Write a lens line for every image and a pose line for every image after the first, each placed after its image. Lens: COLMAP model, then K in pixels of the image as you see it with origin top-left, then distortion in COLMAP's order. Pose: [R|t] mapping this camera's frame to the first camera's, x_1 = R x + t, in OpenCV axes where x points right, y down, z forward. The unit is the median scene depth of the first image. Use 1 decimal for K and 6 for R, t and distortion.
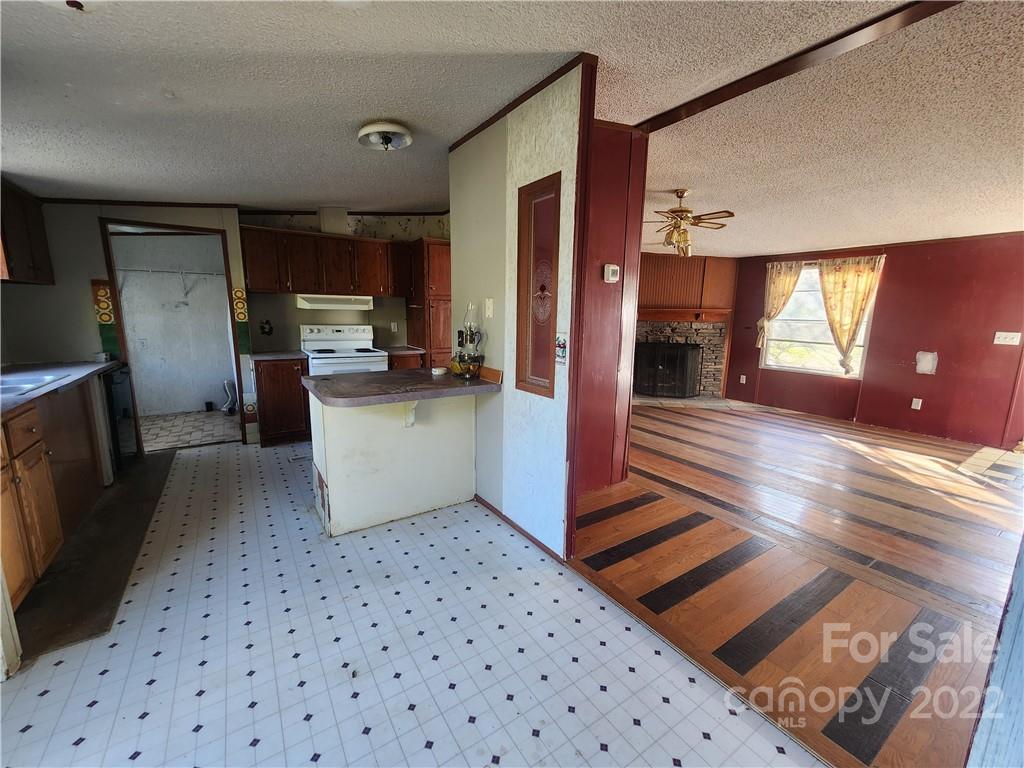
lens RADIAL K [[416.6, 0, 510.9], [0, 416.6, 387.6], [0, 0, 1]] dist [0.003871, 0.000297]
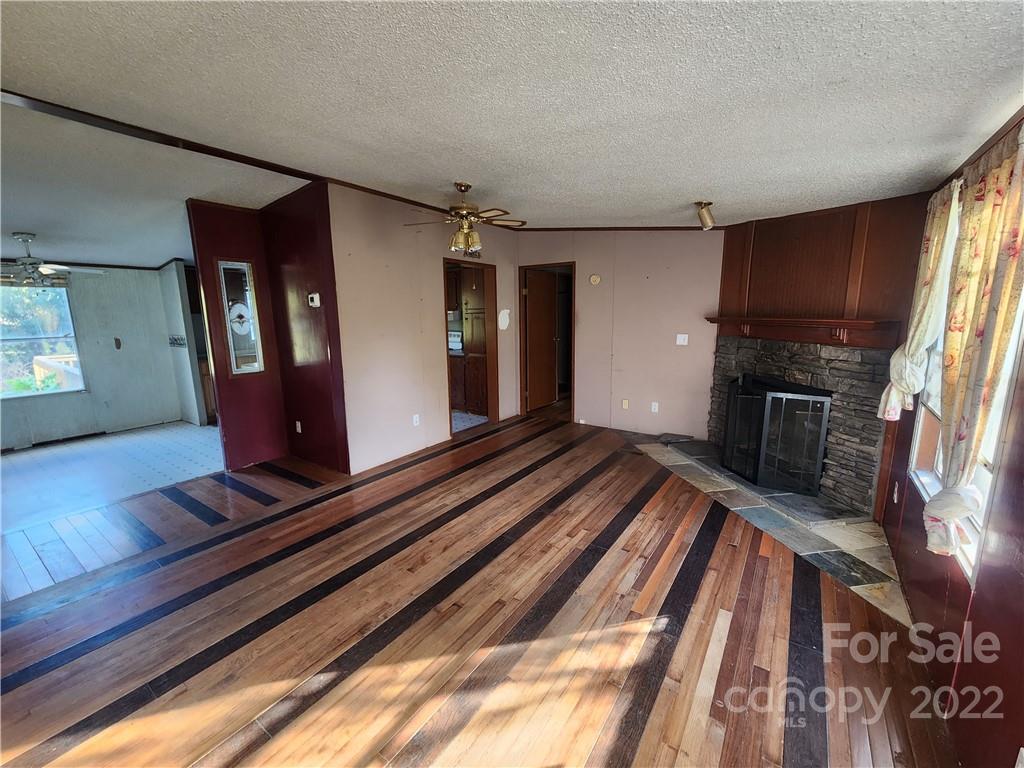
lens RADIAL K [[416.6, 0, 510.9], [0, 416.6, 387.6], [0, 0, 1]] dist [0.003871, 0.000297]
pose [[0.369614, 0.145073, -0.917790, 1.231331], [-0.140296, 0.985126, 0.099217, -0.166699], [0.918533, 0.092090, 0.384469, 0.785304]]
